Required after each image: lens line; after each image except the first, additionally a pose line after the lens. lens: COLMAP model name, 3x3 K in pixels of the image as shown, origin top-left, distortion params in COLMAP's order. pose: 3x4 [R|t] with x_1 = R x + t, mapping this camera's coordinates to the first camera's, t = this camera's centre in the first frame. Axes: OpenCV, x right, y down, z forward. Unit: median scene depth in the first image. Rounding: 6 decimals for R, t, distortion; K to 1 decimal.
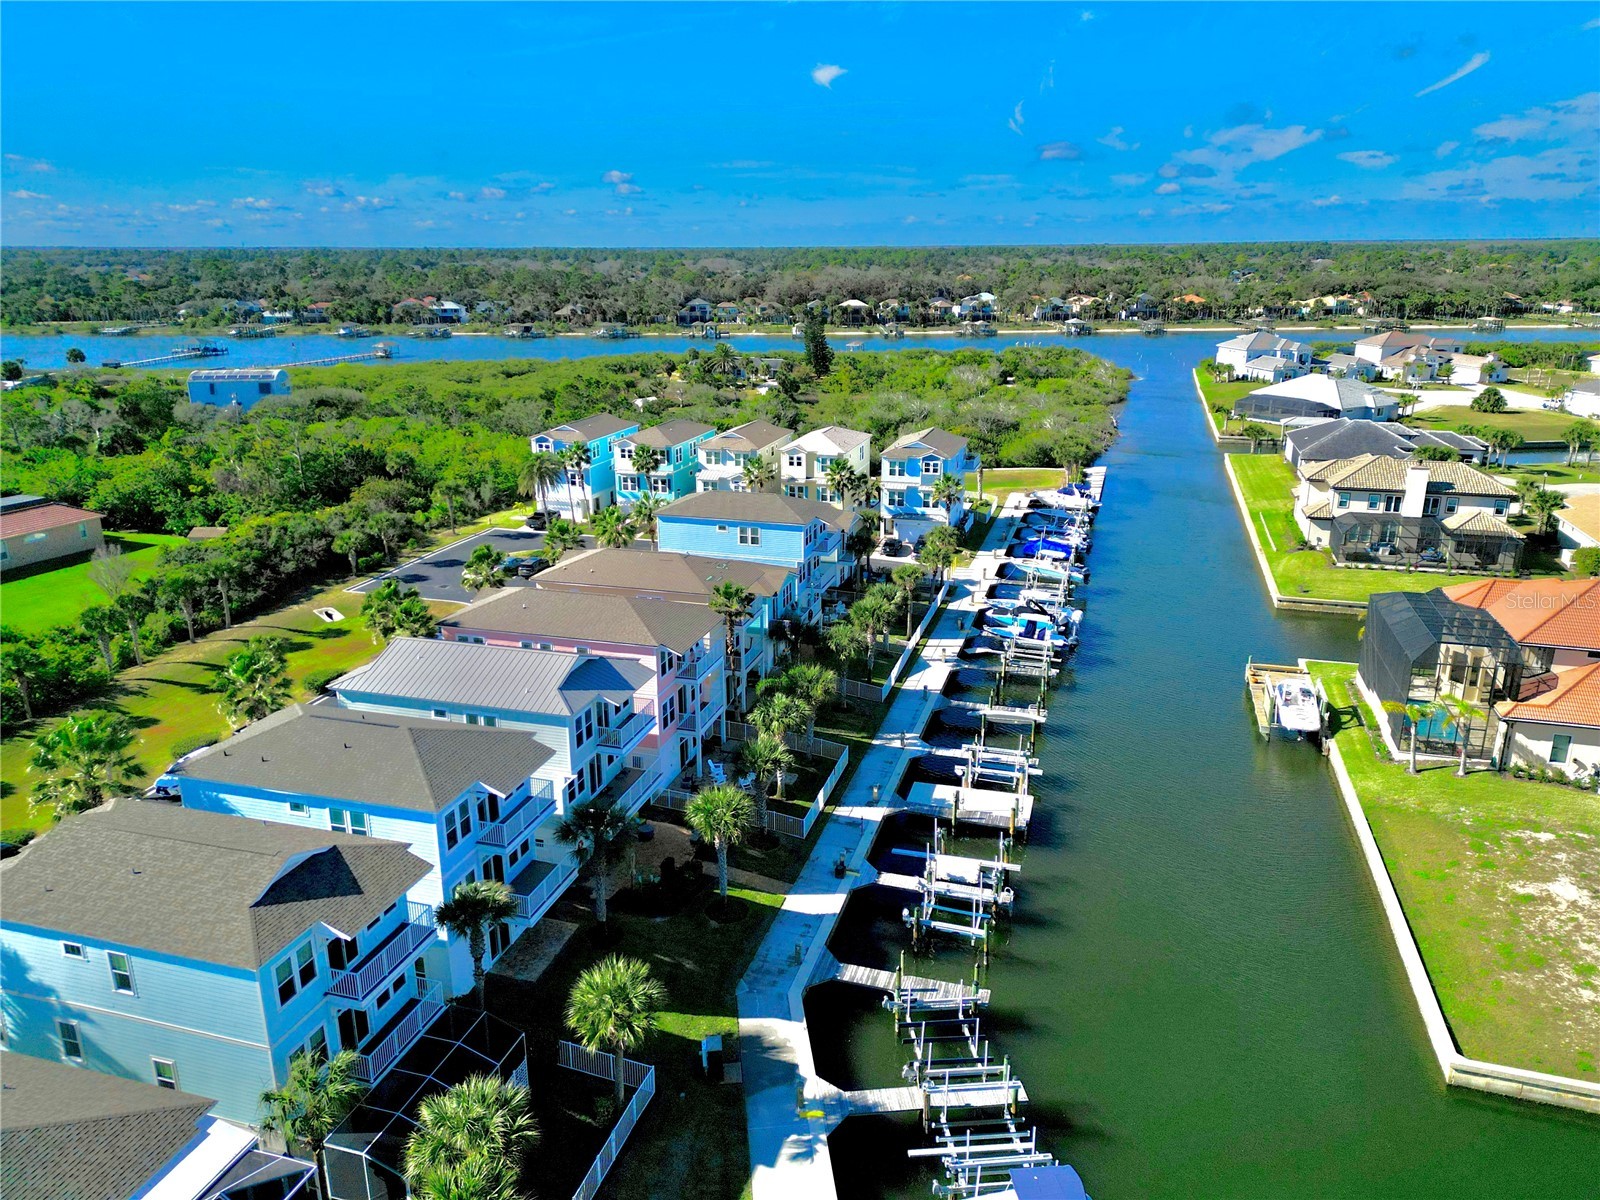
lens RADIAL K [[1115.8, 0, 801.4], [0, 1115.8, 598.7], [0, 0, 1]] dist [0.049362, -0.034545]
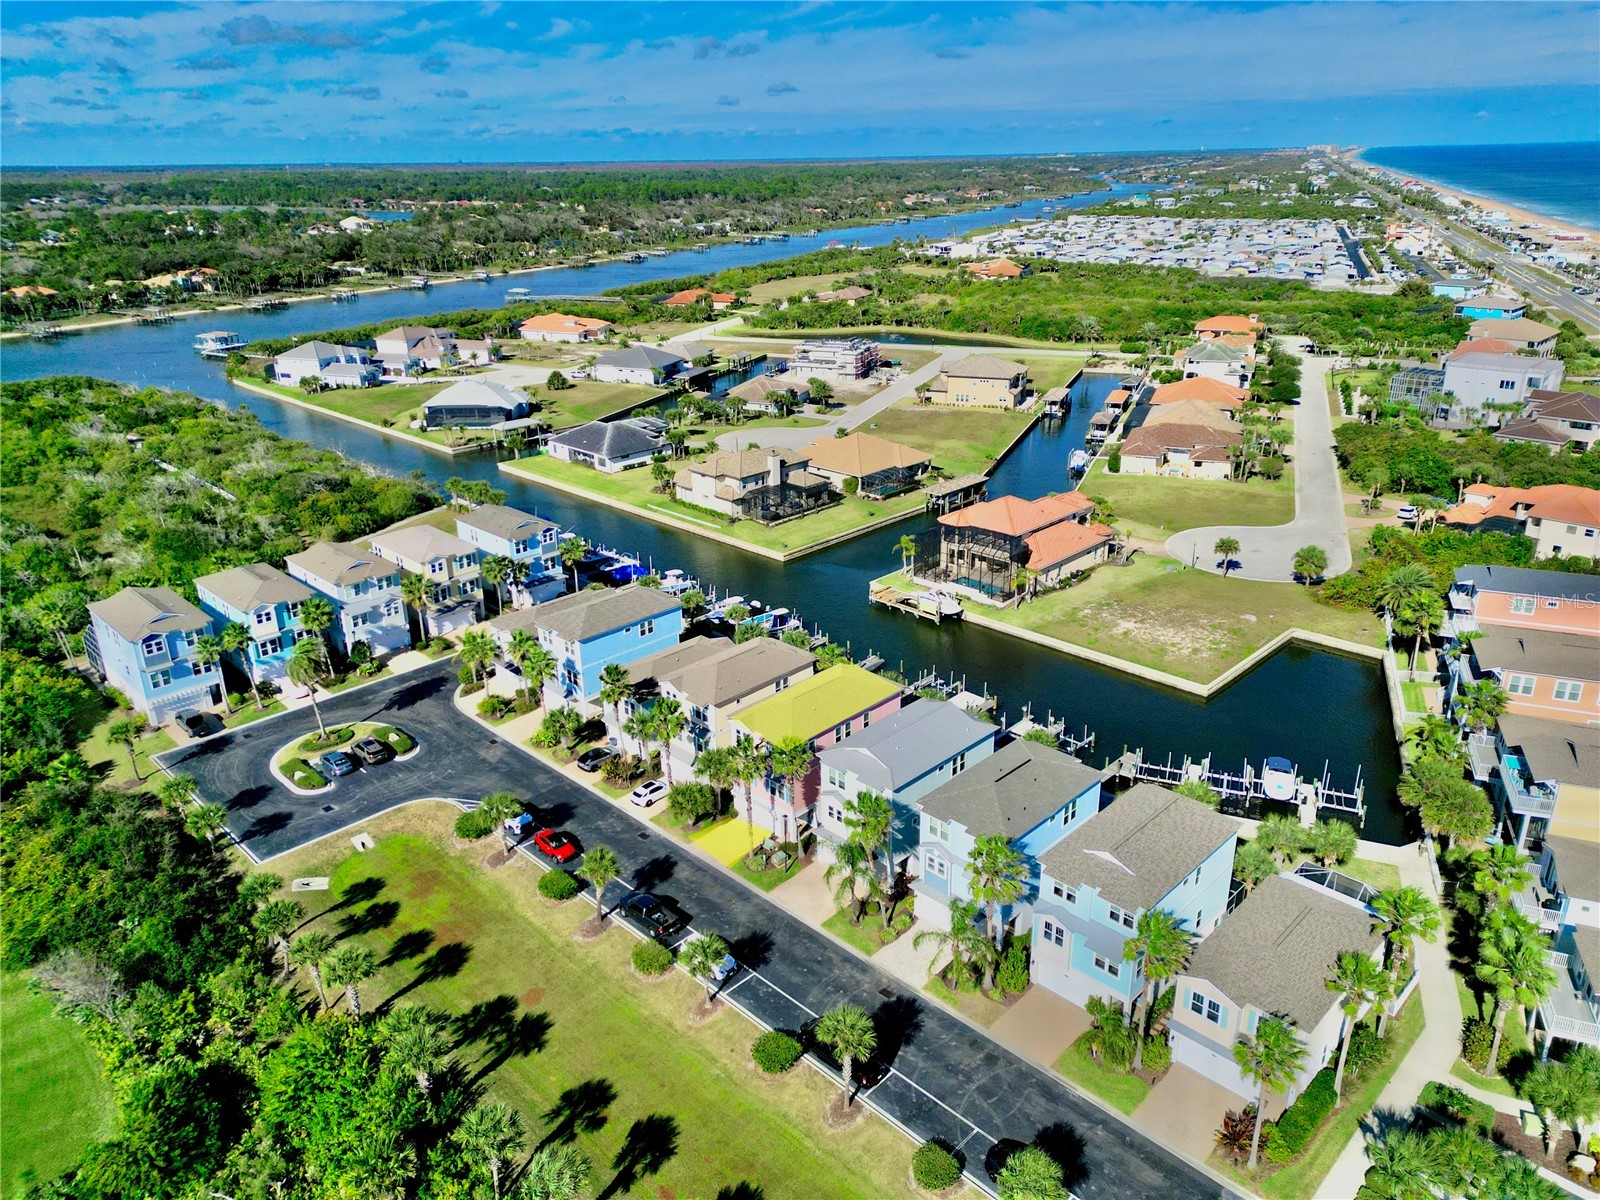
lens RADIAL K [[1115.8, 0, 801.2], [0, 1115.8, 599.7], [0, 0, 1]] dist [0.049362, -0.034545]
pose [[0.446230, -0.324142, 0.834153, -0.781612], [0.268606, 0.937635, 0.220663, -0.245924], [-0.853657, 0.125592, 0.505467, 0.166573]]
